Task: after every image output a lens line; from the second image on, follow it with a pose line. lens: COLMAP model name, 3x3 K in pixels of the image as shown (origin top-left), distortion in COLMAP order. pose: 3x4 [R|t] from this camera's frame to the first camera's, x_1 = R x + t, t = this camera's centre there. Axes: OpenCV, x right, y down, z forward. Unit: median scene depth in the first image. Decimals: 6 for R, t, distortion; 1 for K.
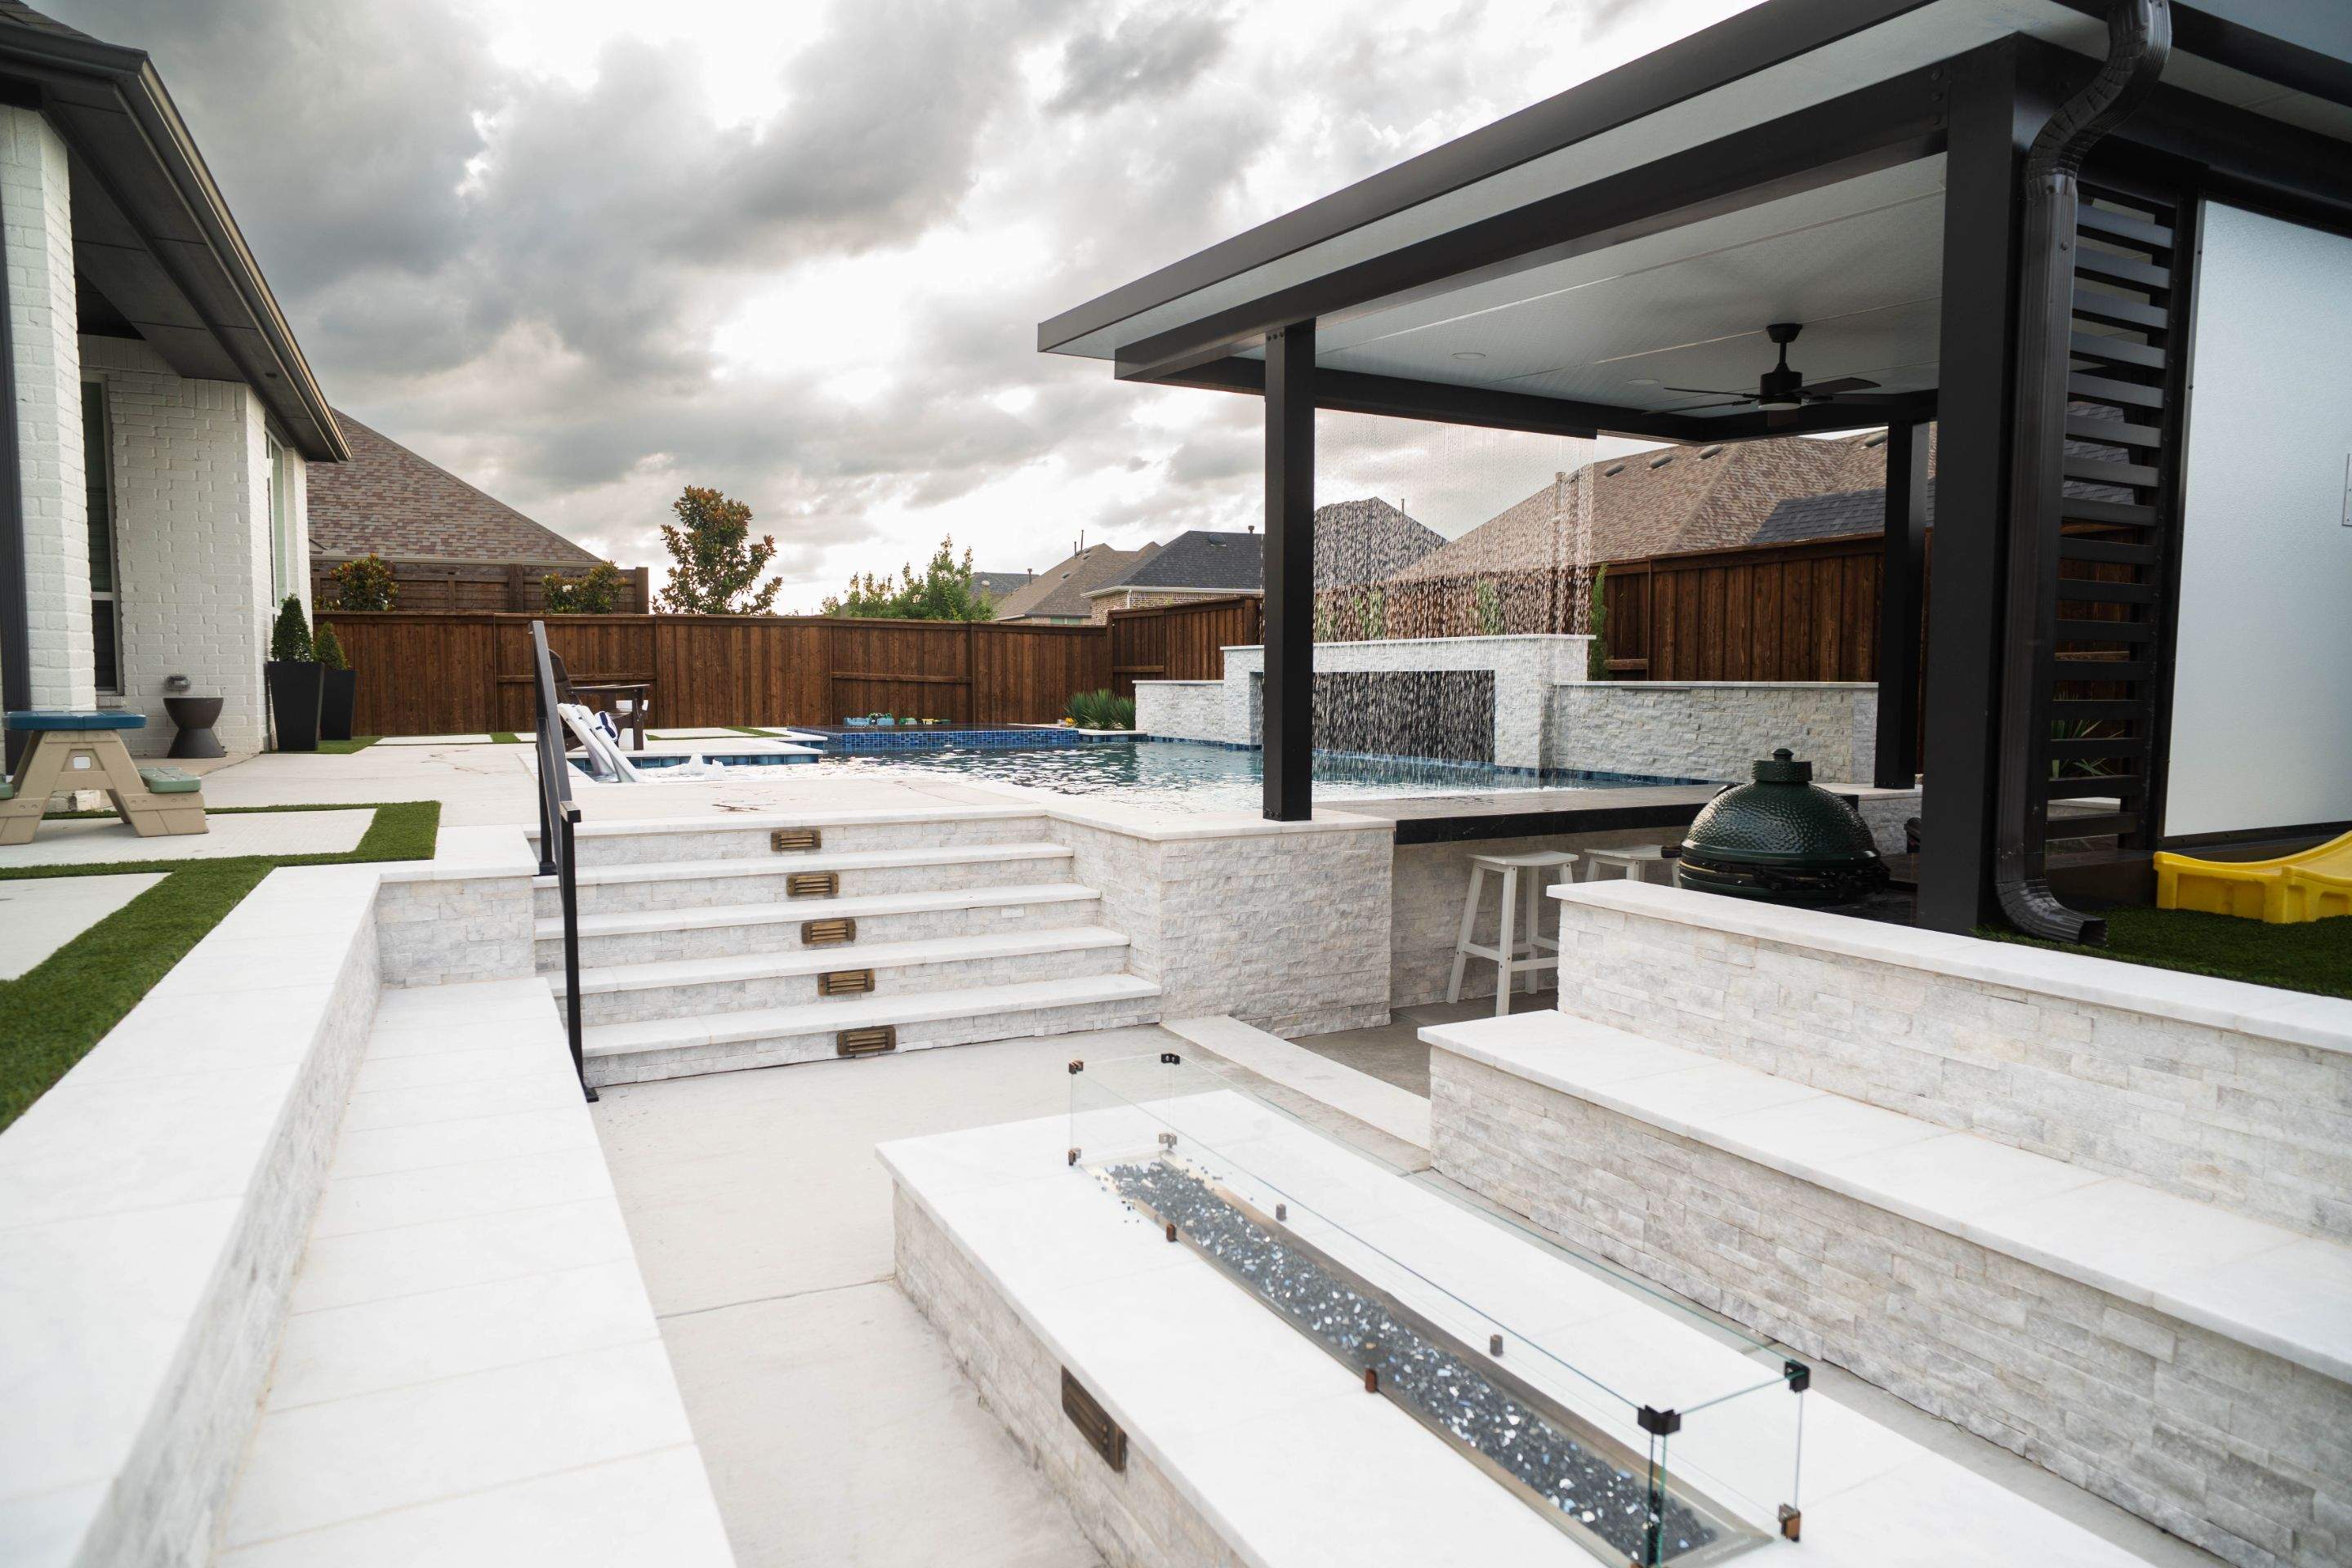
lens RADIAL K [[1387.1, 0, 1176.0], [0, 1387.1, 784.0], [0, 0, 1]] dist [-0.072297, 0.055813]
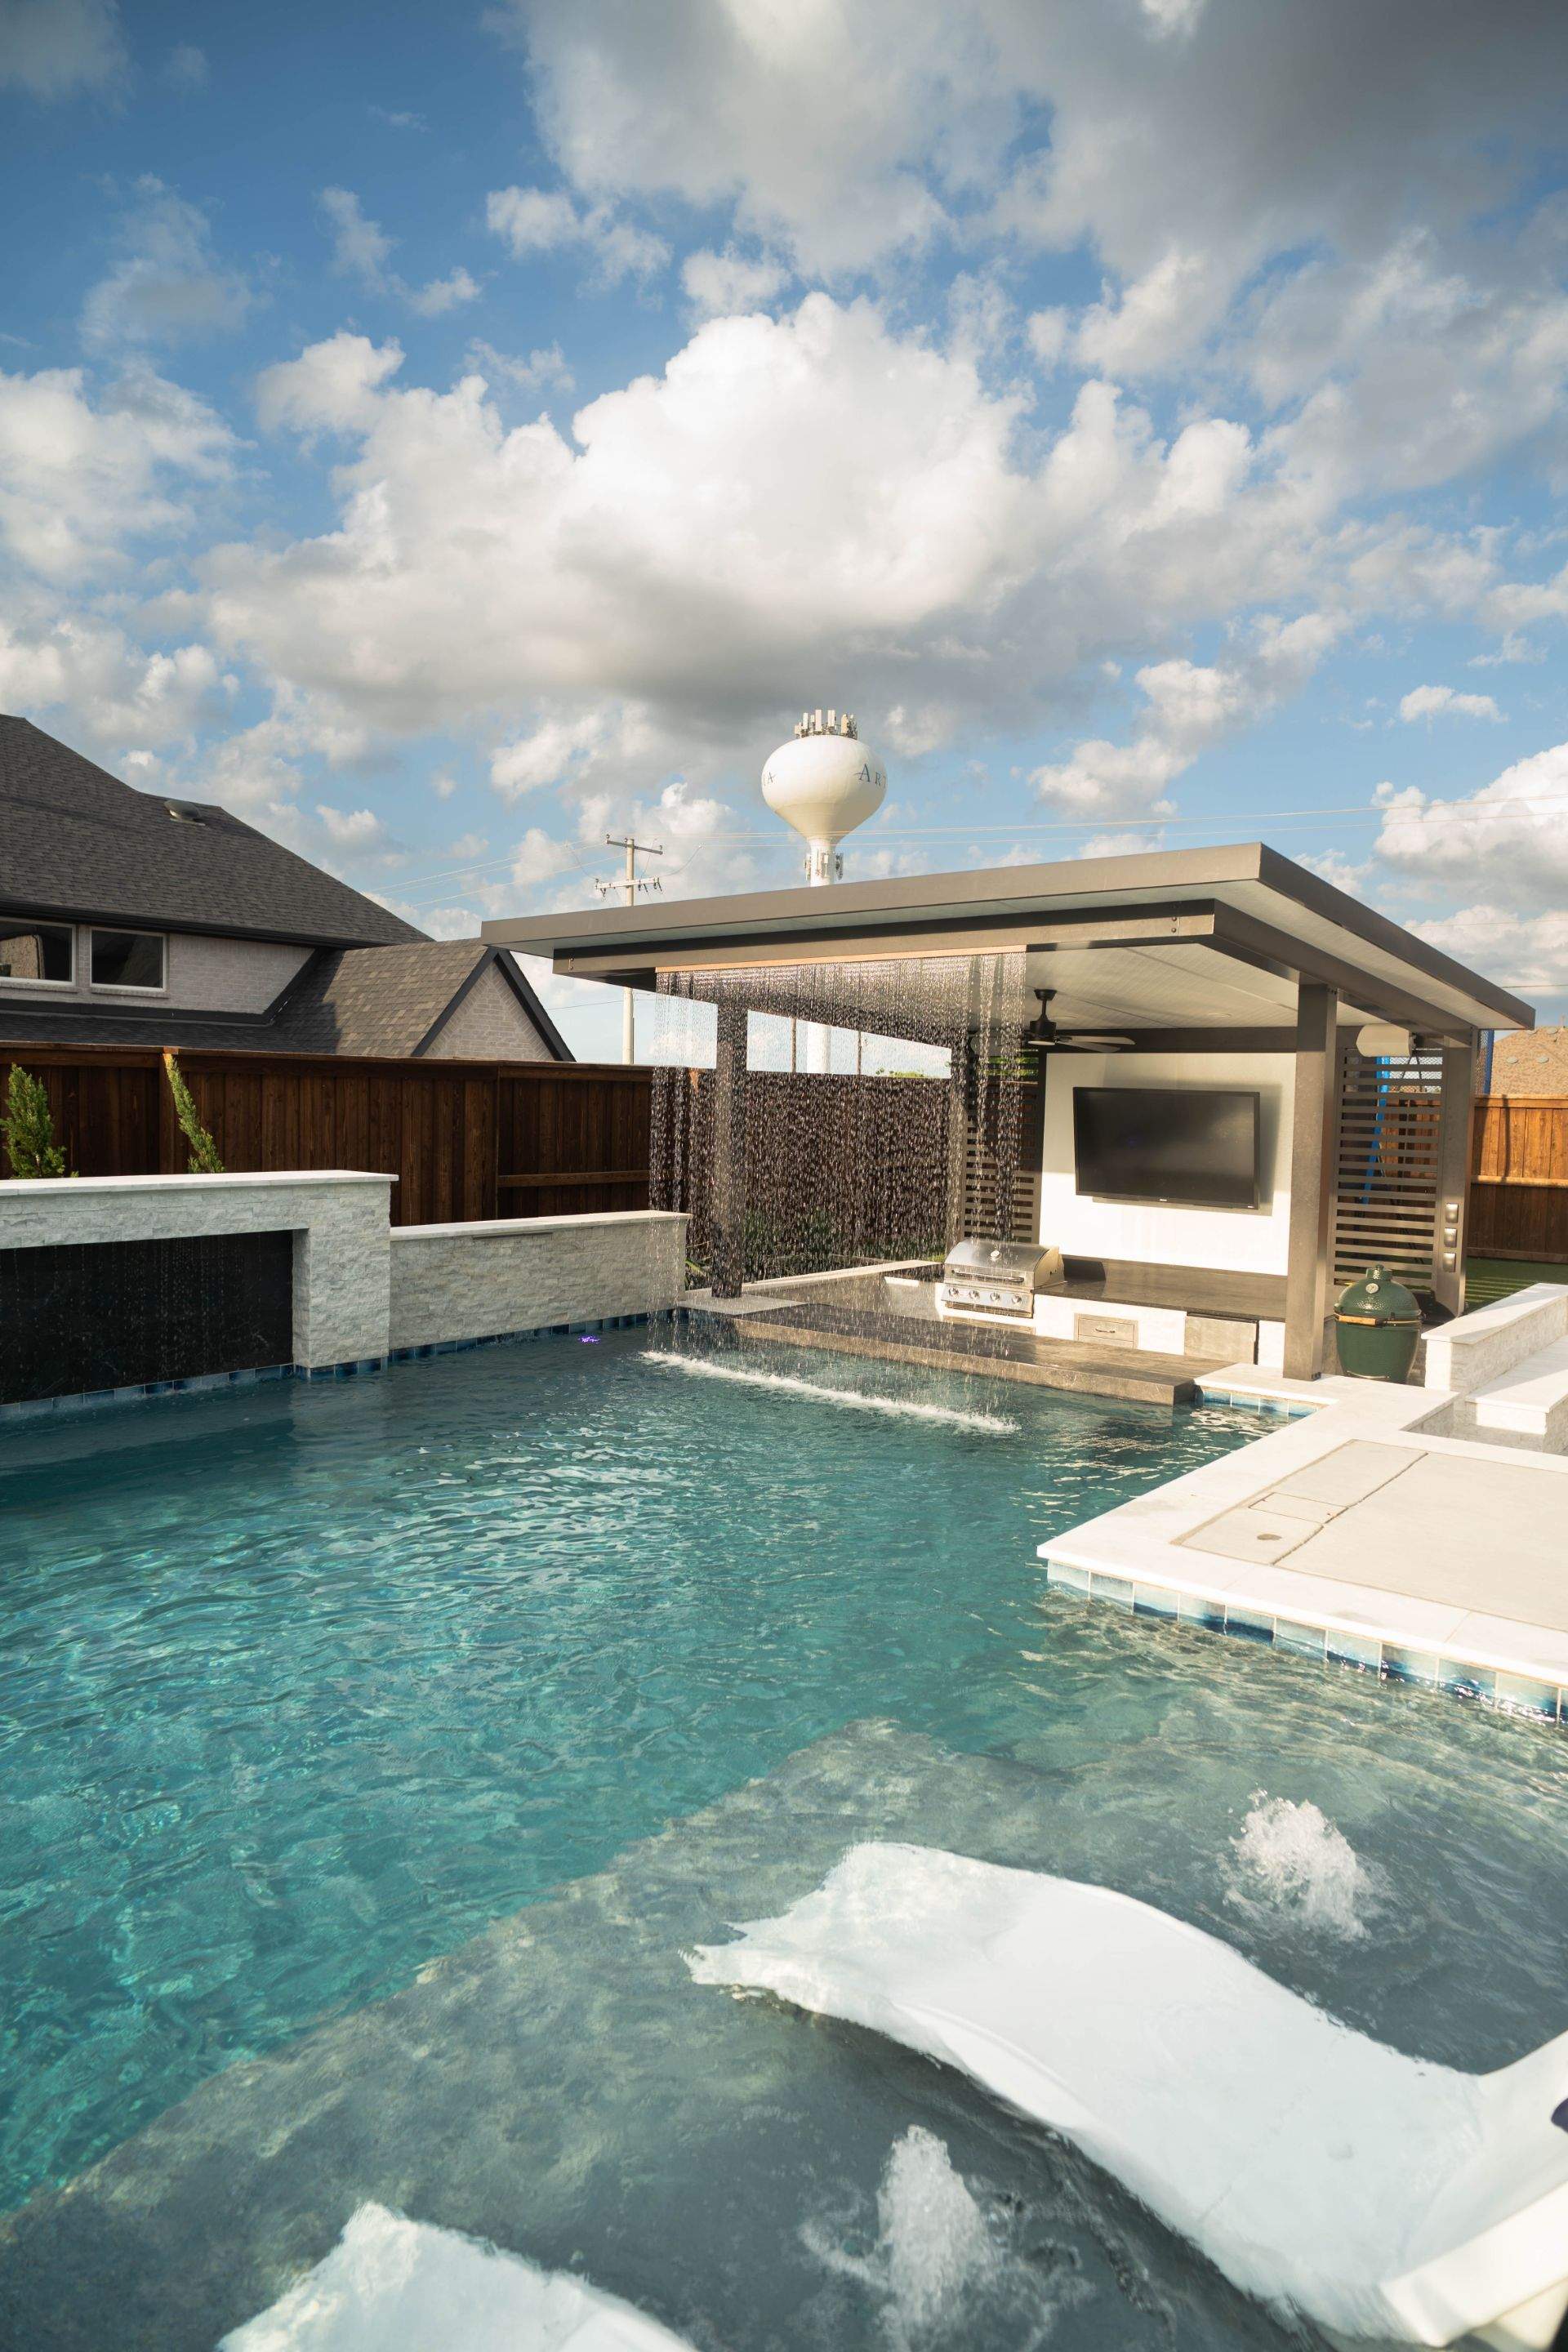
lens RADIAL K [[1387.1, 0, 782.9], [0, 1387.1, 1178.7], [0, 0, 1]] dist [-0.072297, 0.055813]
pose [[-0.390070, -0.062518, 0.918660, -0.906798], [0.045956, 0.995127, 0.087235, -0.295474], [-0.919638, 0.076246, -0.385296, 1.994955]]
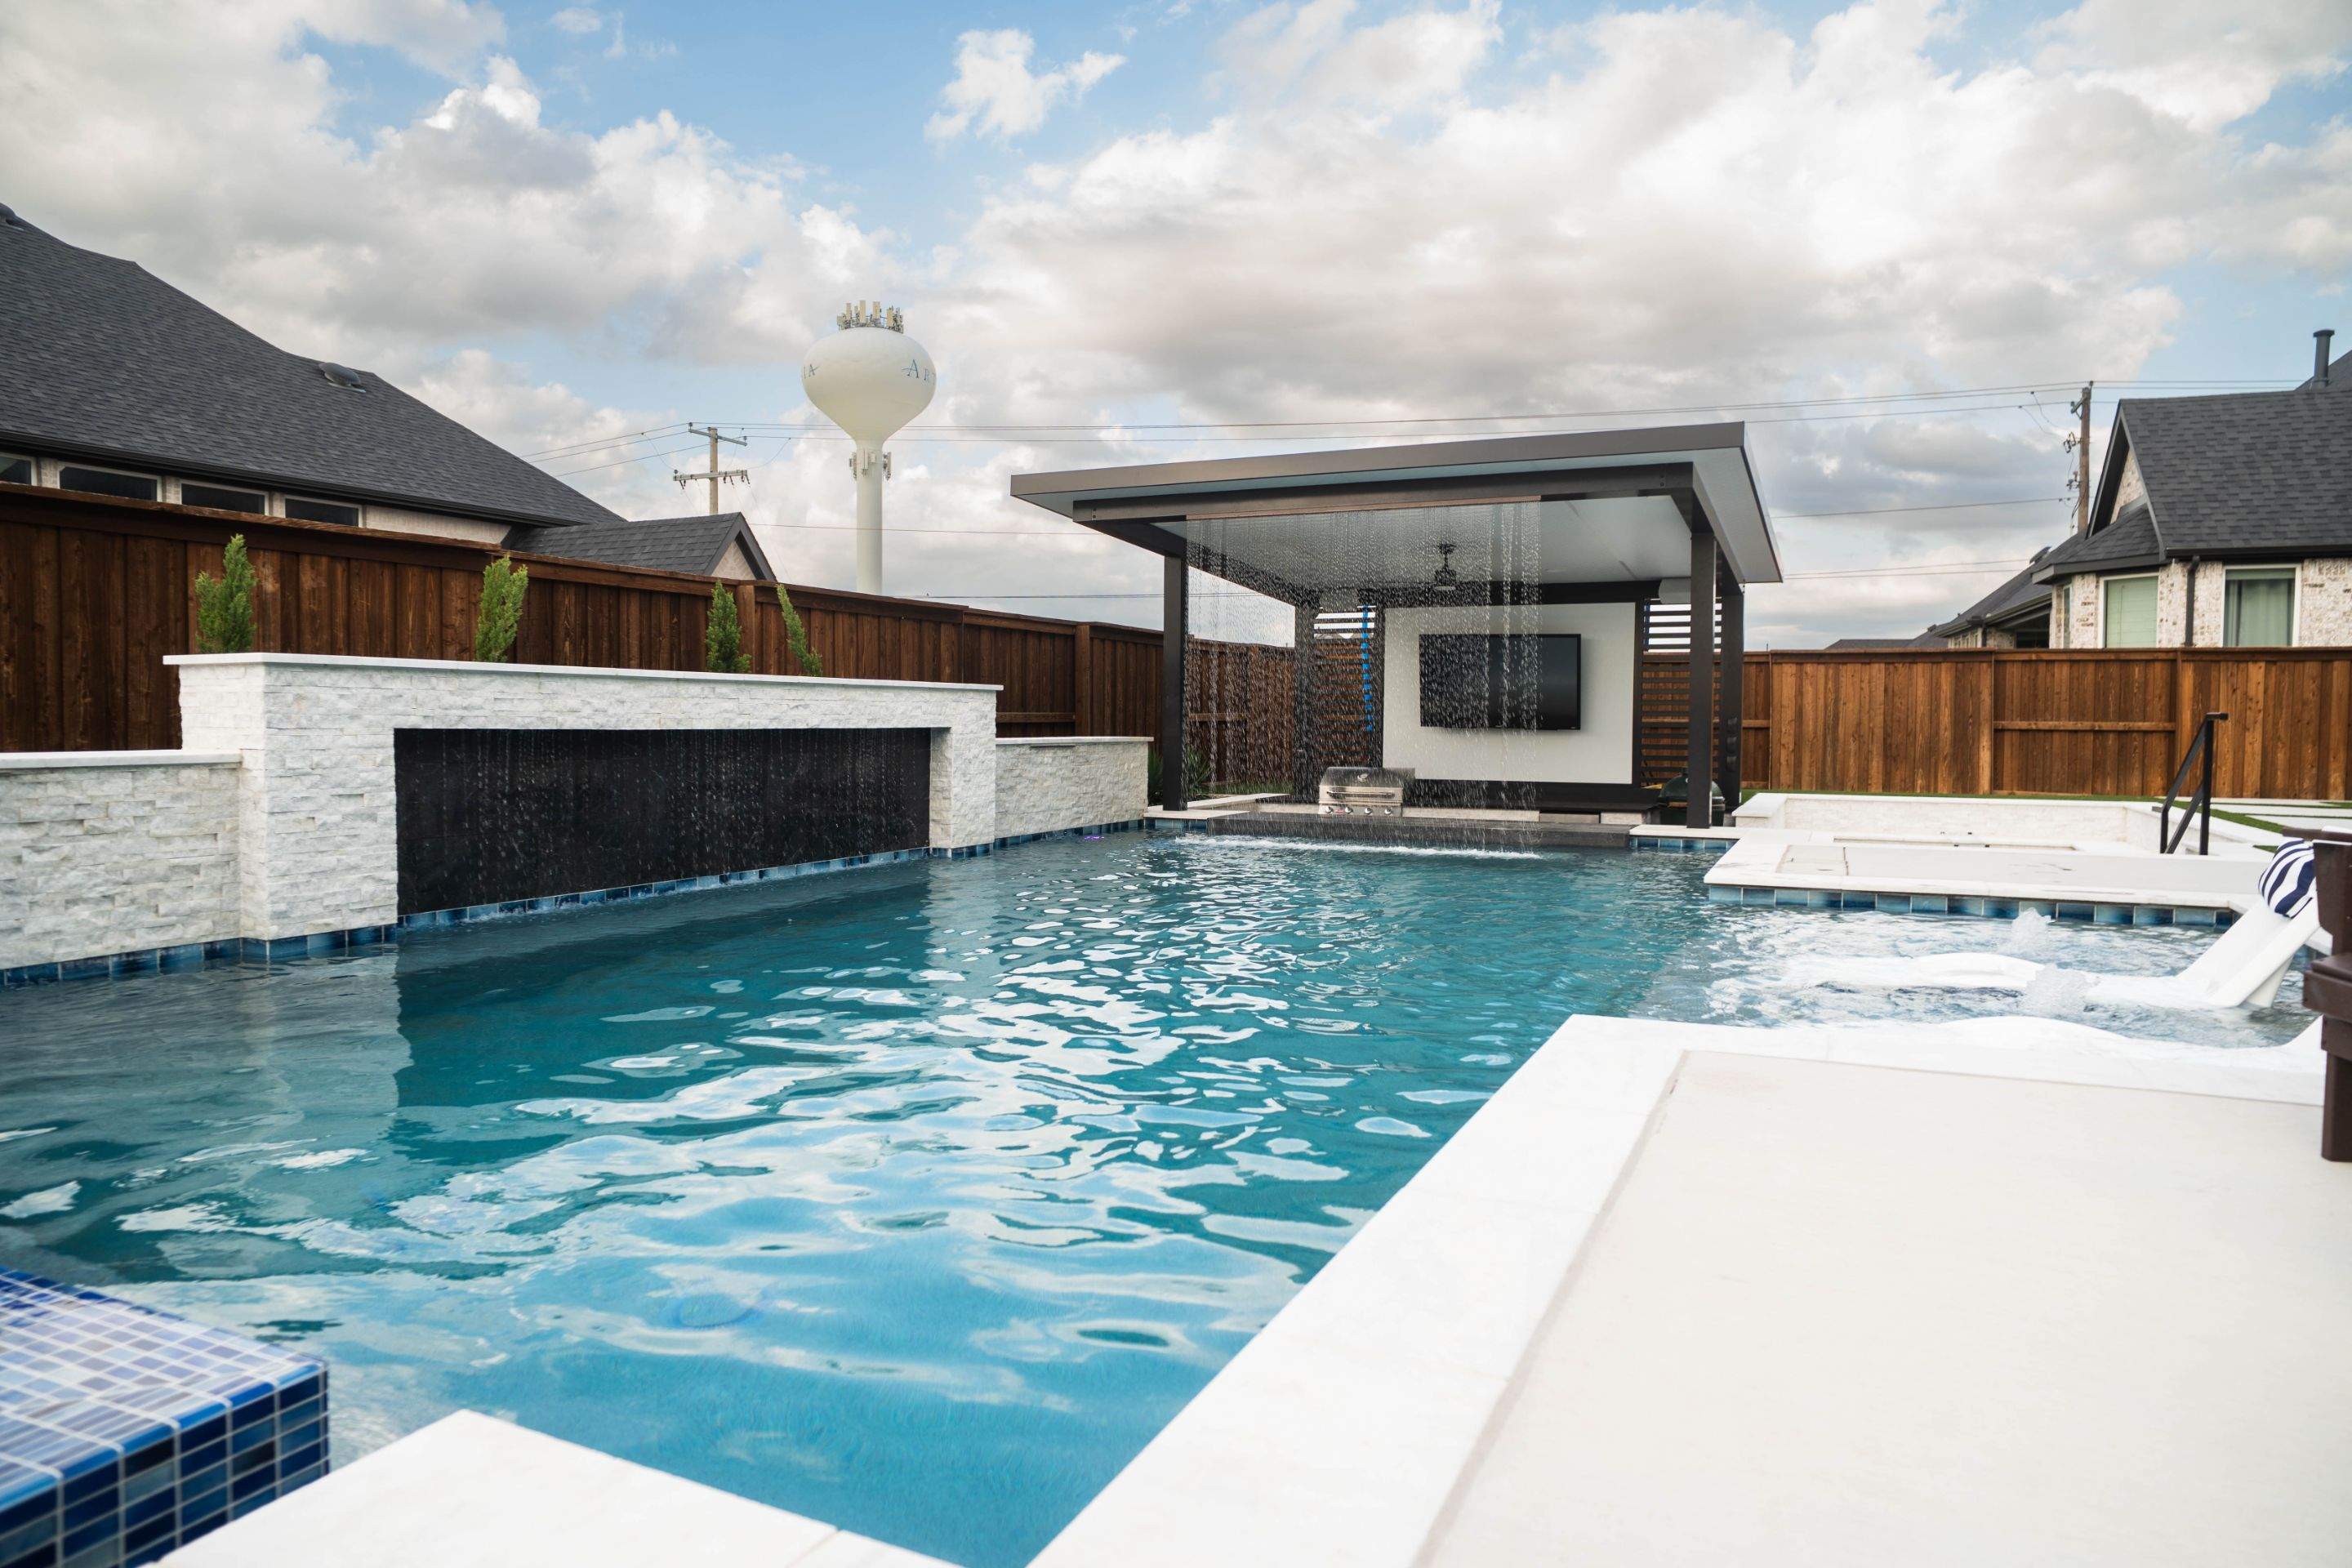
lens RADIAL K [[1467.2, 0, 1177.7], [0, 1467.2, 773.2], [0, 0, 1]] dist [-0.076746, 0.061847]
pose [[-0.608872, -0.032993, 0.792582, -0.965072], [0.052037, 0.995322, 0.081408, -0.224464], [-0.791560, 0.090811, -0.604307, 2.678738]]
